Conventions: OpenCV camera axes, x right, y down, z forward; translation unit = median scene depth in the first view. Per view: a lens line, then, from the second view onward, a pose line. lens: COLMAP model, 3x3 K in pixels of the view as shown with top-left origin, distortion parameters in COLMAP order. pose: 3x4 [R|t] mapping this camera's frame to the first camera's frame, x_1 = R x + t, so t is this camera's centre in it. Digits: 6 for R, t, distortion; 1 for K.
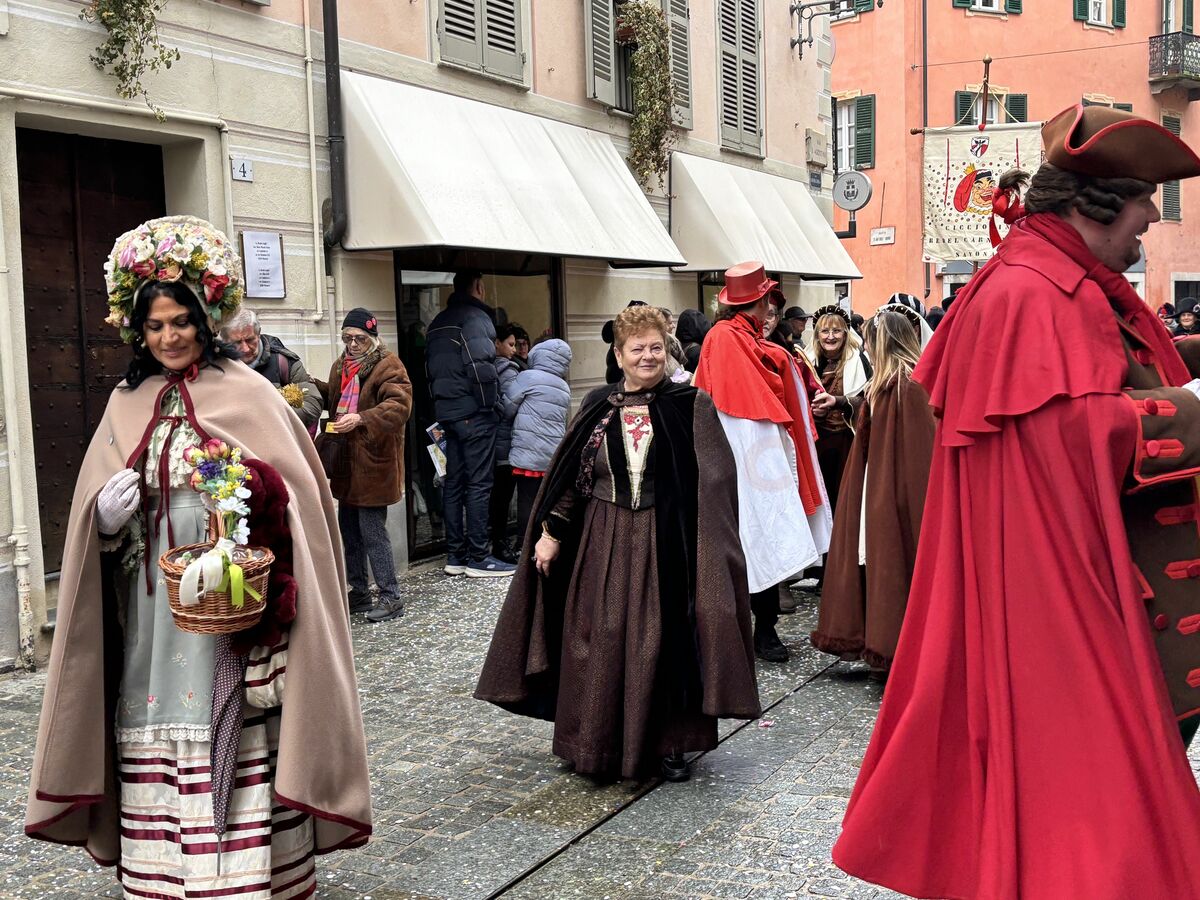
lens RADIAL K [[1441.0, 0, 591.2], [0, 1441.0, 471.5], [0, 0, 1]] dist [0.044134, -0.083763]
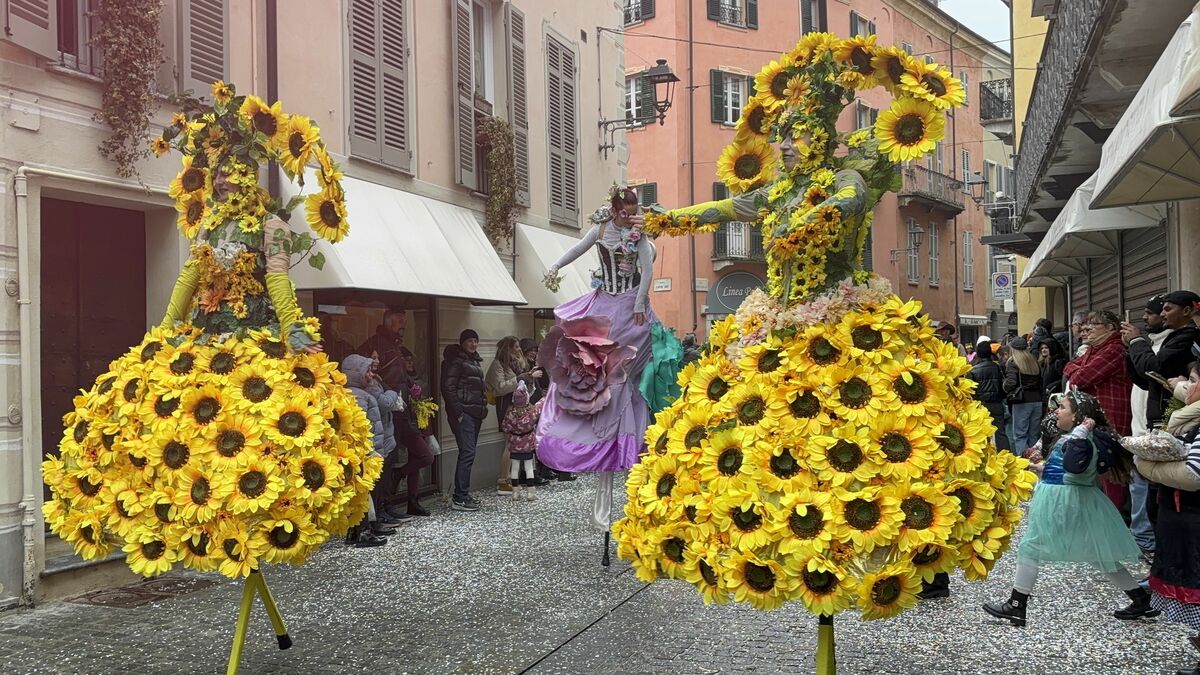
lens RADIAL K [[1117.6, 0, 600.0], [0, 1117.6, 337.5], [0, 0, 1]] dist [0.160054, -0.395633]
pose [[0.989713, 0.012957, 0.142477, -0.017322], [0.002867, 0.993894, -0.110301, 0.006098], [-0.143036, 0.109574, 0.983633, -0.058182]]
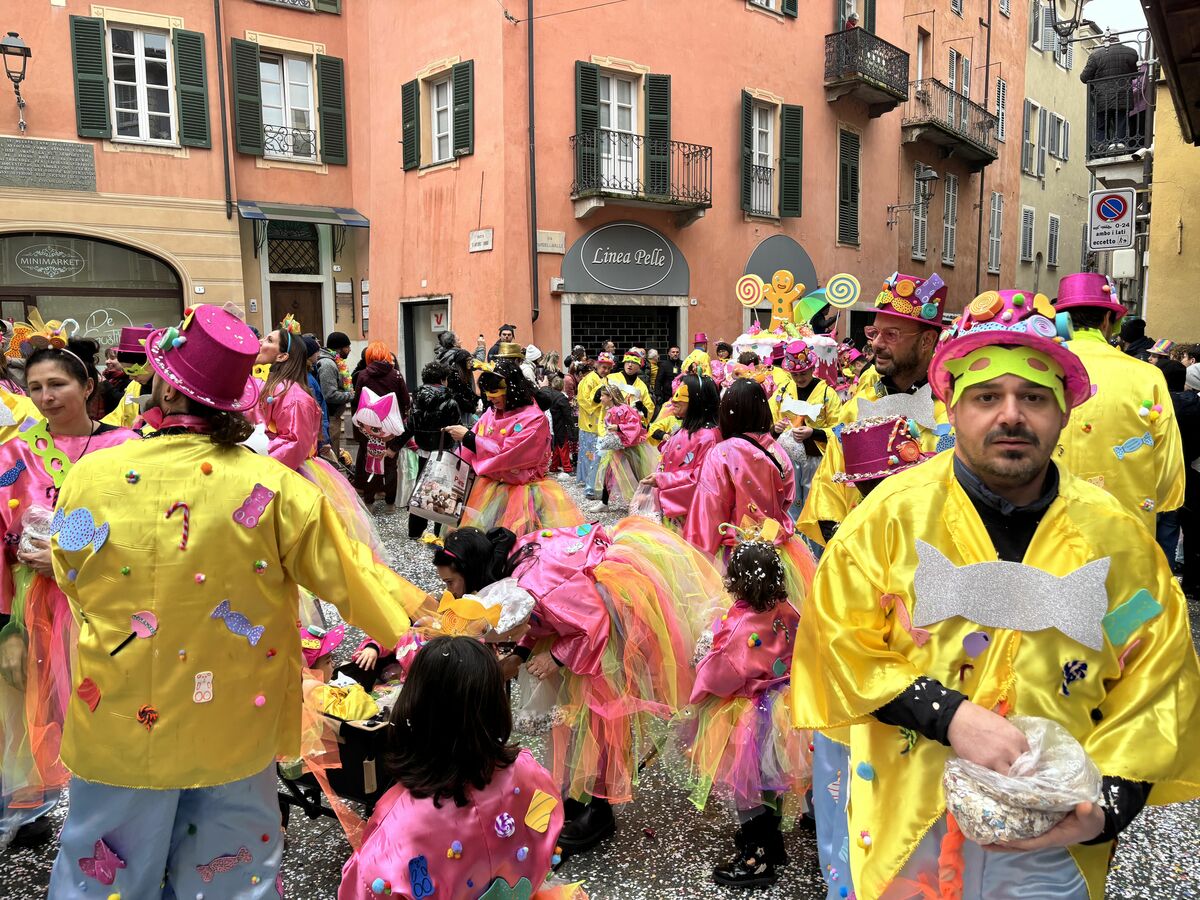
lens RADIAL K [[922.8, 0, 600.0], [0, 922.8, 450.0], [0, 0, 1]] dist [0.041041, -0.002326]
pose [[0.996475, 0.010594, 0.083219, 0.657622], [-0.011735, 0.999844, 0.013235, -0.163269], [-0.083066, -0.014165, 0.996443, 1.423007]]
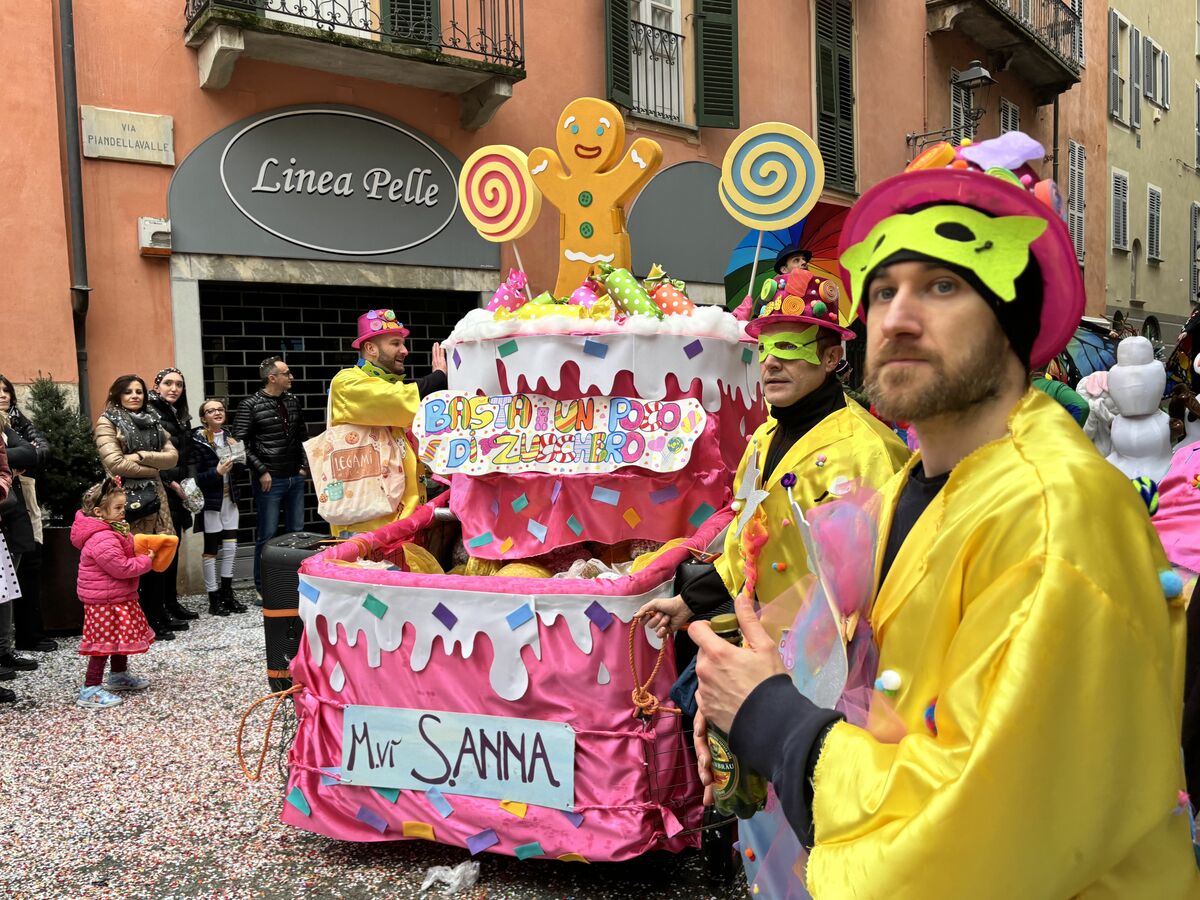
lens RADIAL K [[1027.5, 0, 600.0], [0, 1027.5, 450.0], [0, 0, 1]] dist [0.058240, -0.096813]
pose [[0.996935, 0.004130, 0.078129, 0.972794], [-0.001045, 0.999220, -0.039487, -0.227672], [-0.078231, 0.039285, 0.996161, 2.173318]]
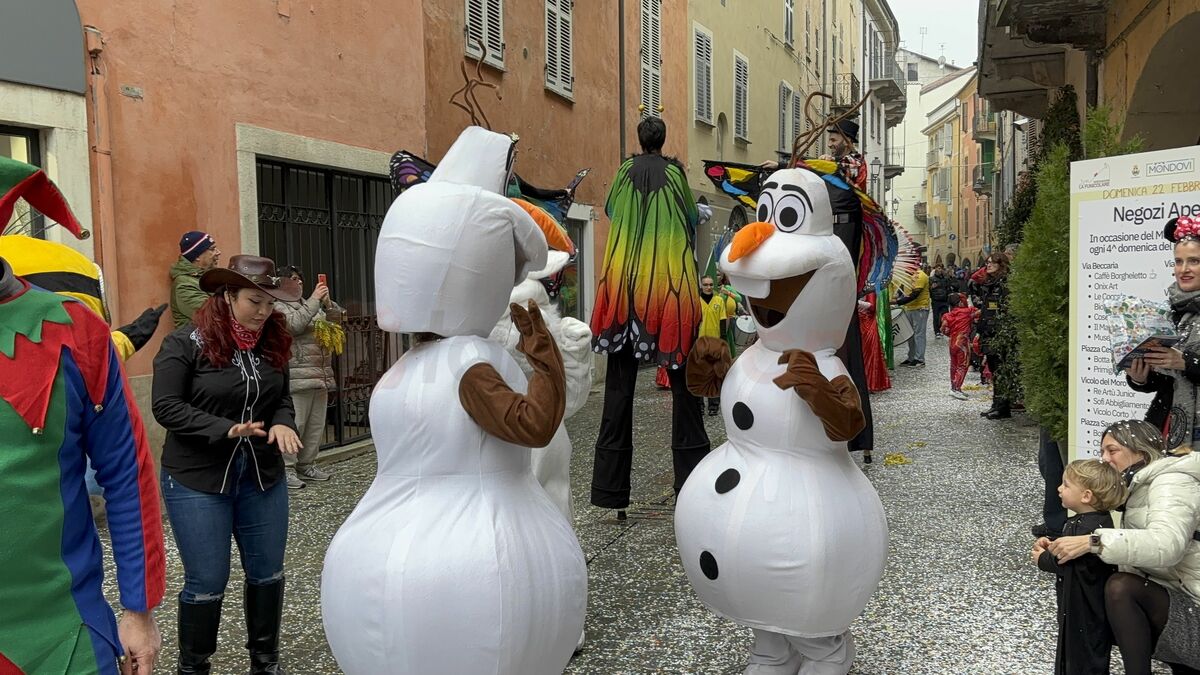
lens RADIAL K [[1087.4, 0, 600.0], [0, 1087.4, 337.5], [0, 0, 1]] dist [0.034672, -0.000620]
pose [[0.910070, -0.001087, 0.414452, 1.272395], [0.022294, 0.998677, -0.046336, -0.274050], [-0.413854, 0.051409, 0.908891, 2.597542]]
